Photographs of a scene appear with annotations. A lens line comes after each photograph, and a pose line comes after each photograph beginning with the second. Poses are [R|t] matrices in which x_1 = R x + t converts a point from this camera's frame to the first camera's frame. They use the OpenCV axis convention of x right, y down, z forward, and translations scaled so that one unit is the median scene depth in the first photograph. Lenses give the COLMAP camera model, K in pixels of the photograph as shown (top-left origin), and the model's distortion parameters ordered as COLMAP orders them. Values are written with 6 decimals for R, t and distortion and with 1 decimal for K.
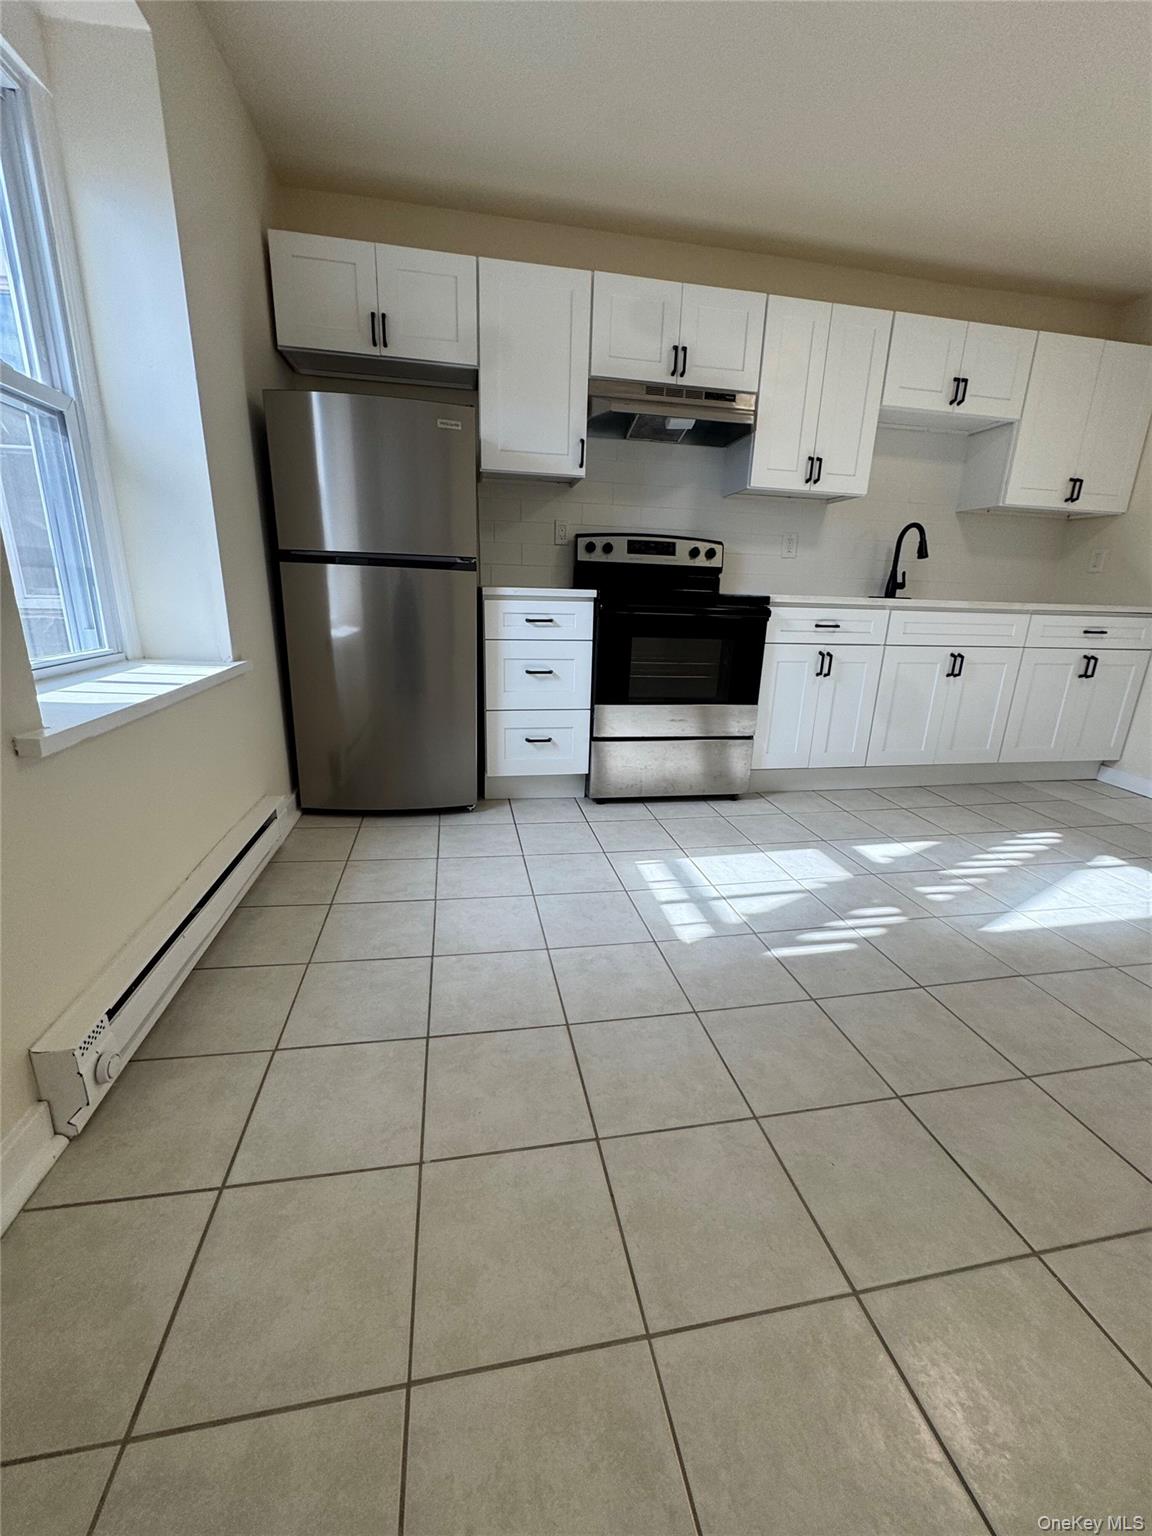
lens RADIAL K [[603.2, 0, 574.0], [0, 603.2, 770.2], [0, 0, 1]] dist [-0.015764, 0.001154]
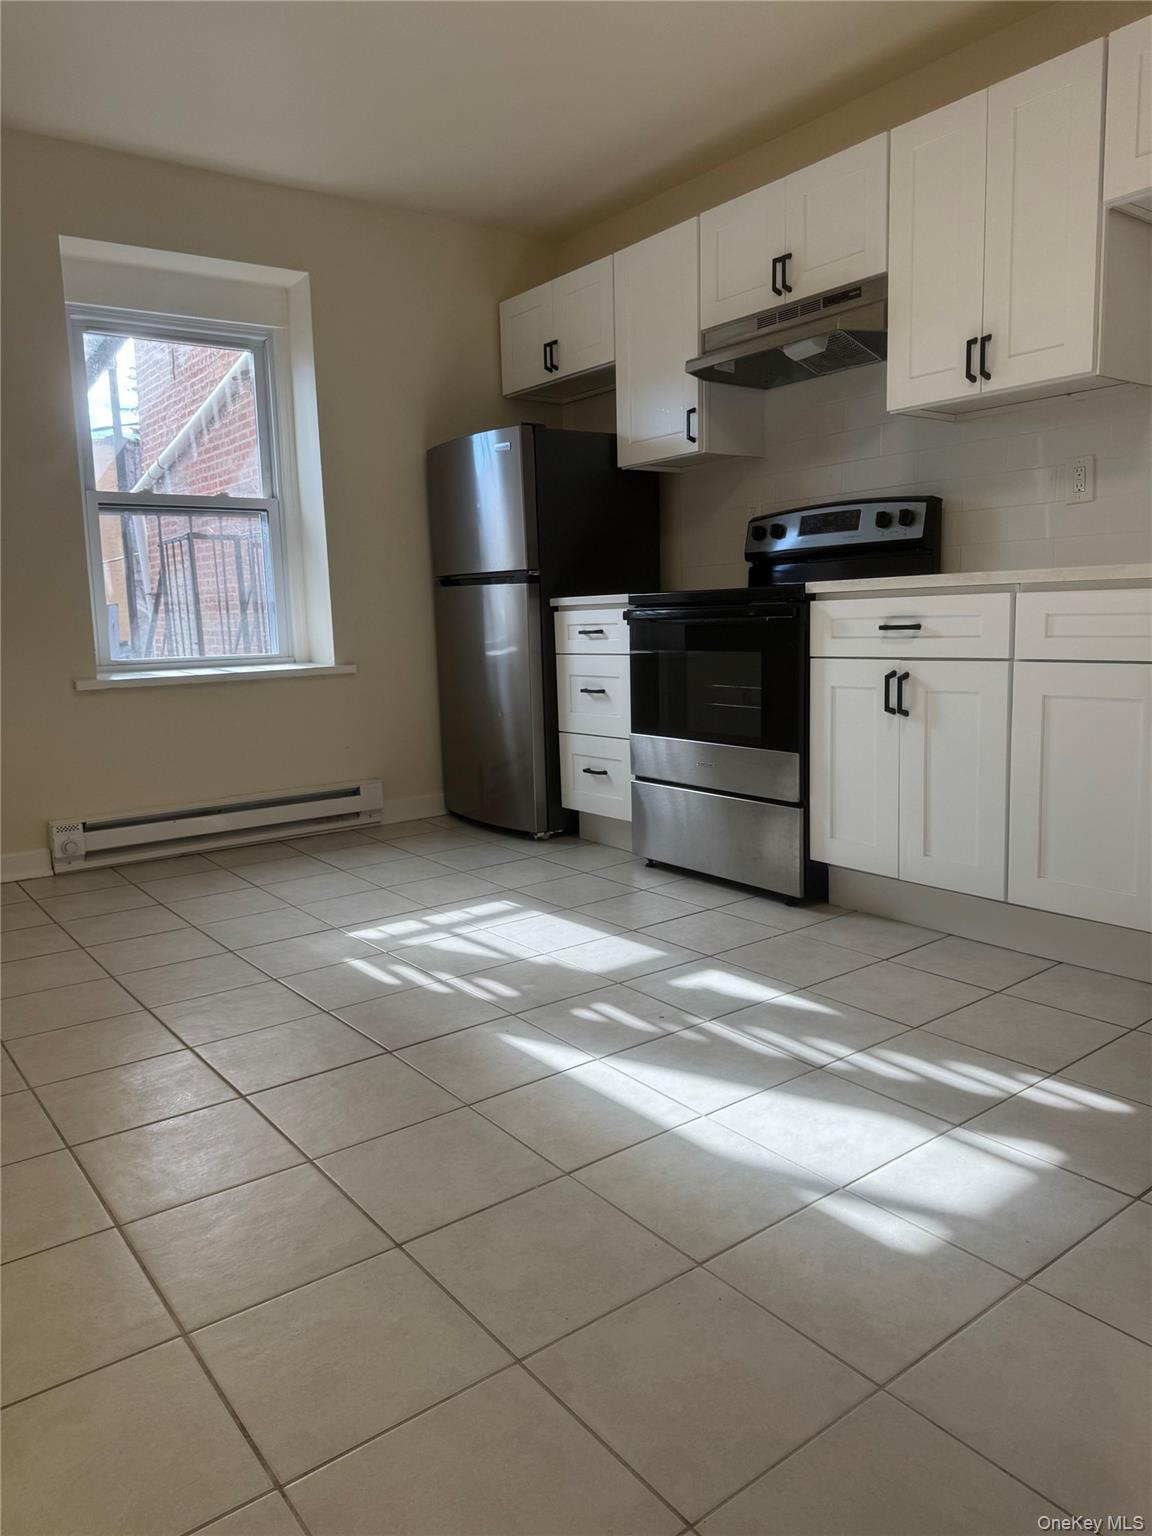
lens RADIAL K [[1093.3, 0, 579.1], [0, 1093.3, 773.1], [0, 0, 1]] dist [0.043286, -0.067478]
pose [[0.438689, 0.087402, -0.894379, 1.313708], [-0.213942, 0.976800, -0.009481, -0.029851], [0.872801, 0.195505, 0.447210, 0.309039]]
